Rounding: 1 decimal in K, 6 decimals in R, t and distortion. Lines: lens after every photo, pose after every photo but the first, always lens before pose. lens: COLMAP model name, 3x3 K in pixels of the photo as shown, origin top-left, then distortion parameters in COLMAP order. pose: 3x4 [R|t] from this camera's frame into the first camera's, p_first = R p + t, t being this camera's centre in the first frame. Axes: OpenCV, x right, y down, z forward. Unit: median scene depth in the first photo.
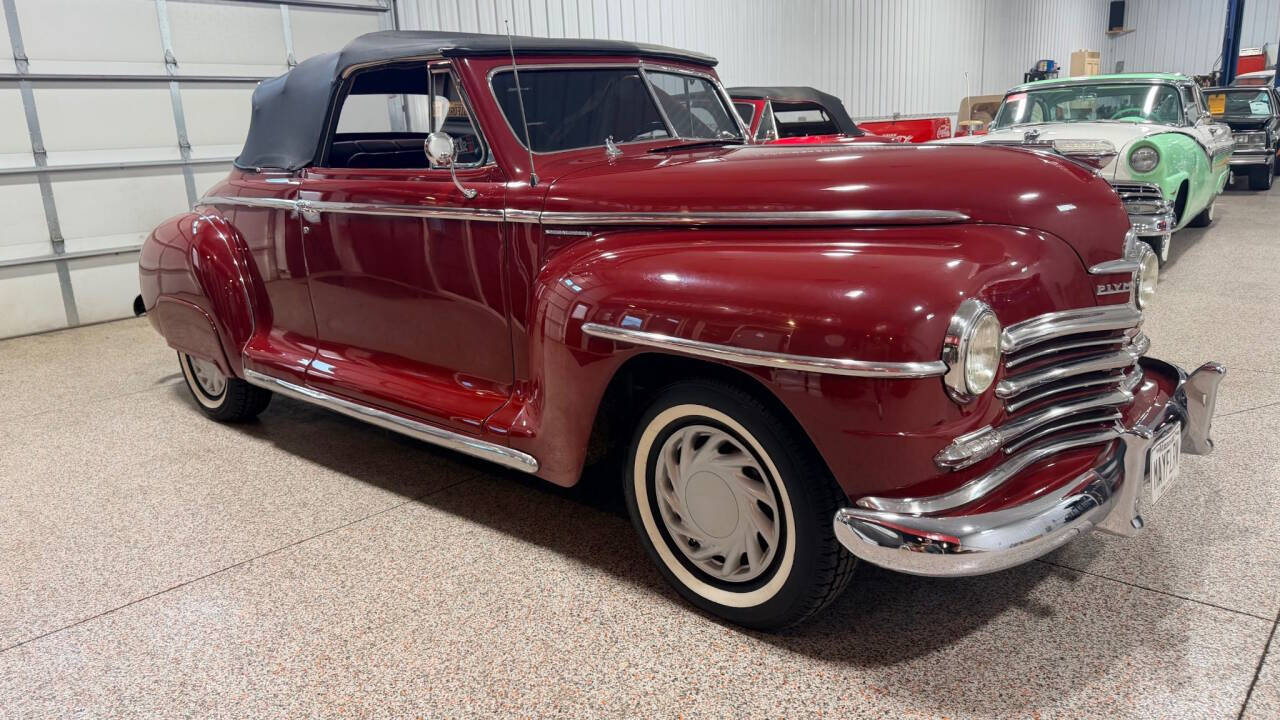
lens RADIAL K [[889.3, 0, 628.0], [0, 889.3, 342.9], [0, 0, 1]] dist [0.043256, -0.038709]
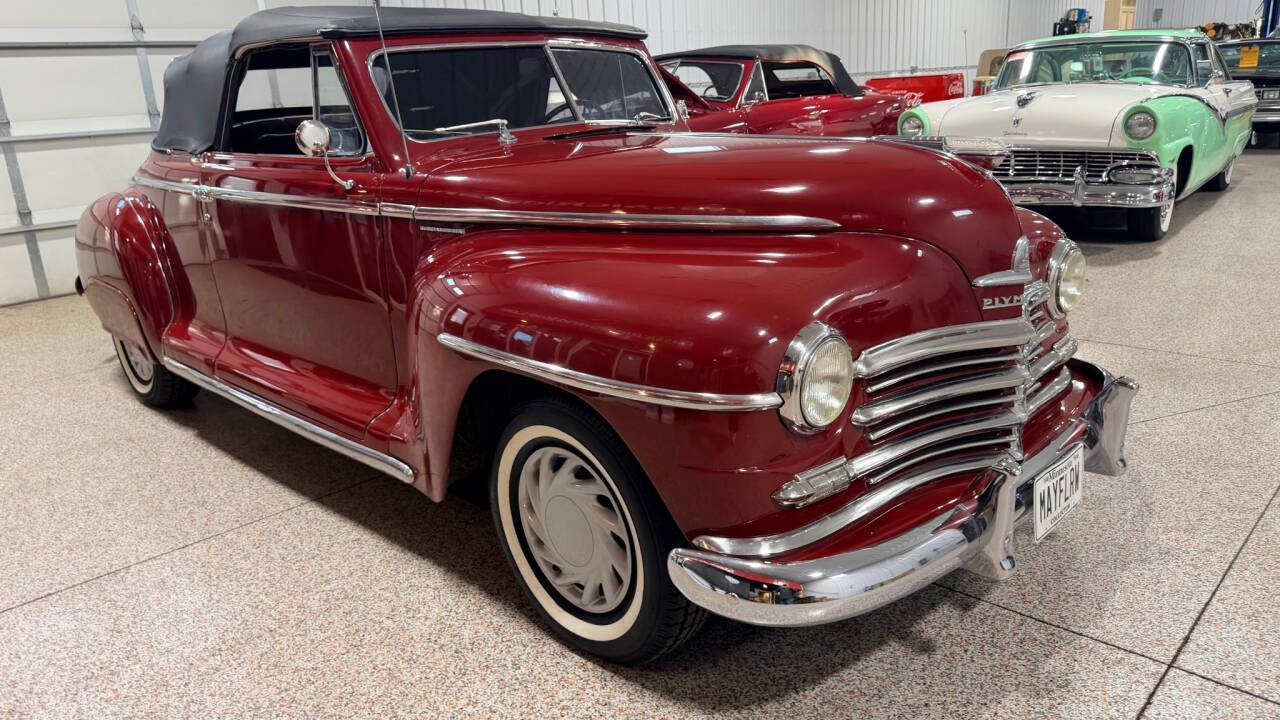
lens RADIAL K [[891.0, 0, 641.7], [0, 891.0, 328.8], [0, 0, 1]] dist [0.035394, -0.039408]
pose [[0.999367, 0.003838, -0.035373, 0.165270], [-0.002381, 0.999150, 0.041157, -0.055452], [0.035501, -0.041047, 0.998526, 0.060241]]
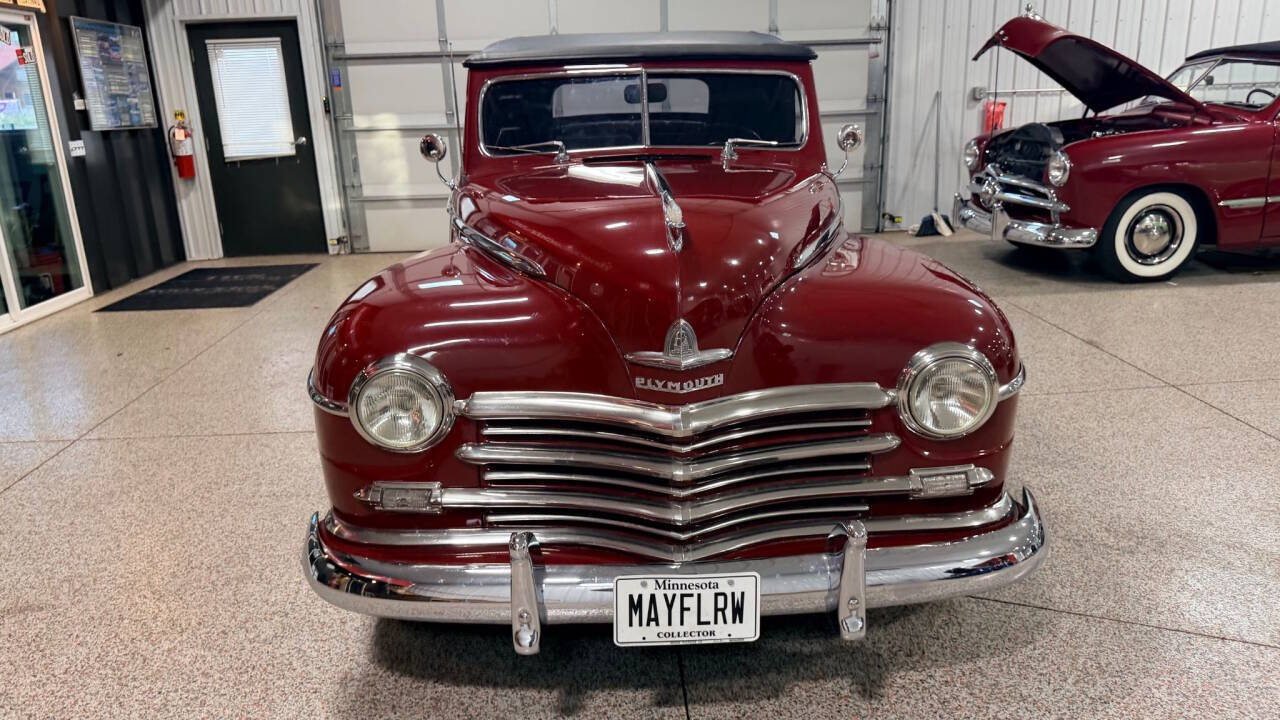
lens RADIAL K [[891.0, 0, 641.7], [0, 891.0, 328.8], [0, 0, 1]] dist [0.035394, -0.039408]
pose [[0.739264, 0.203868, -0.641815, 0.844003], [-0.164644, 0.978868, 0.121288, -0.168354], [0.652978, 0.016007, 0.757208, 0.281835]]
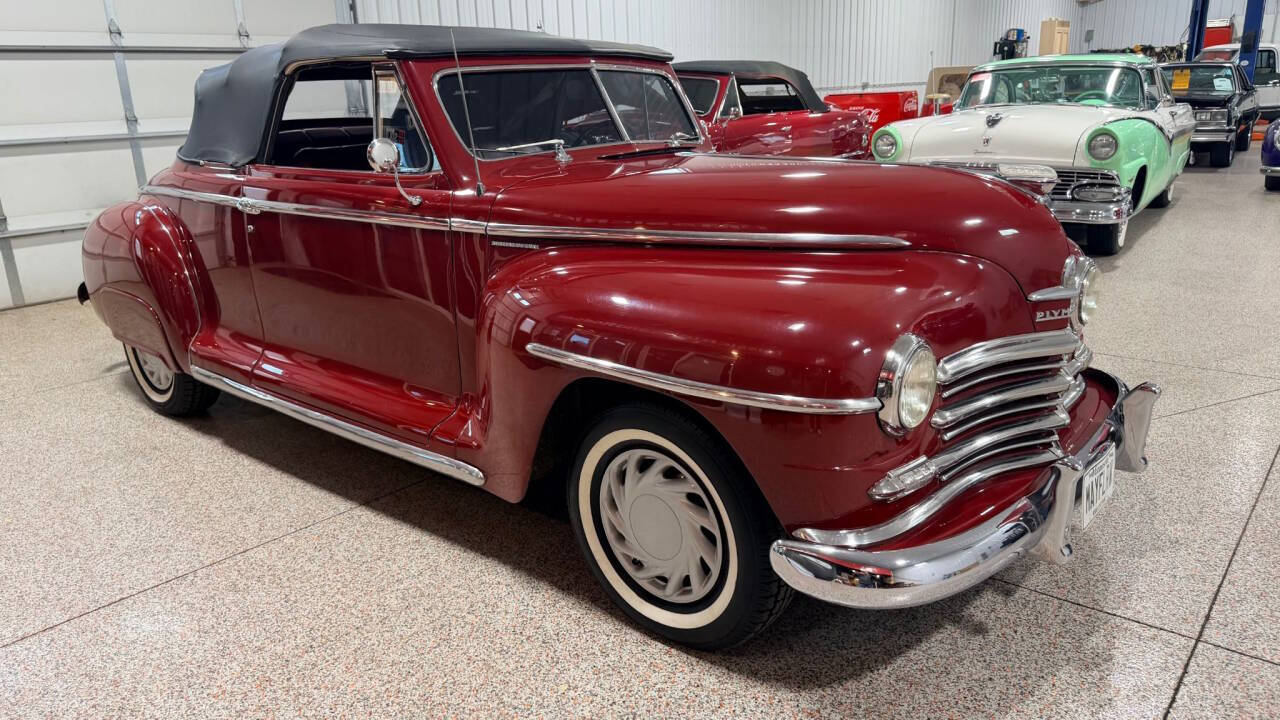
lens RADIAL K [[894.6, 0, 625.4], [0, 894.6, 340.4], [0, 0, 1]] dist [0.042601, -0.045005]
pose [[0.999568, 0.004036, 0.029096, 0.026084], [-0.005330, 0.998994, 0.044534, -0.059183], [-0.028887, -0.044670, 0.998584, -0.000009]]
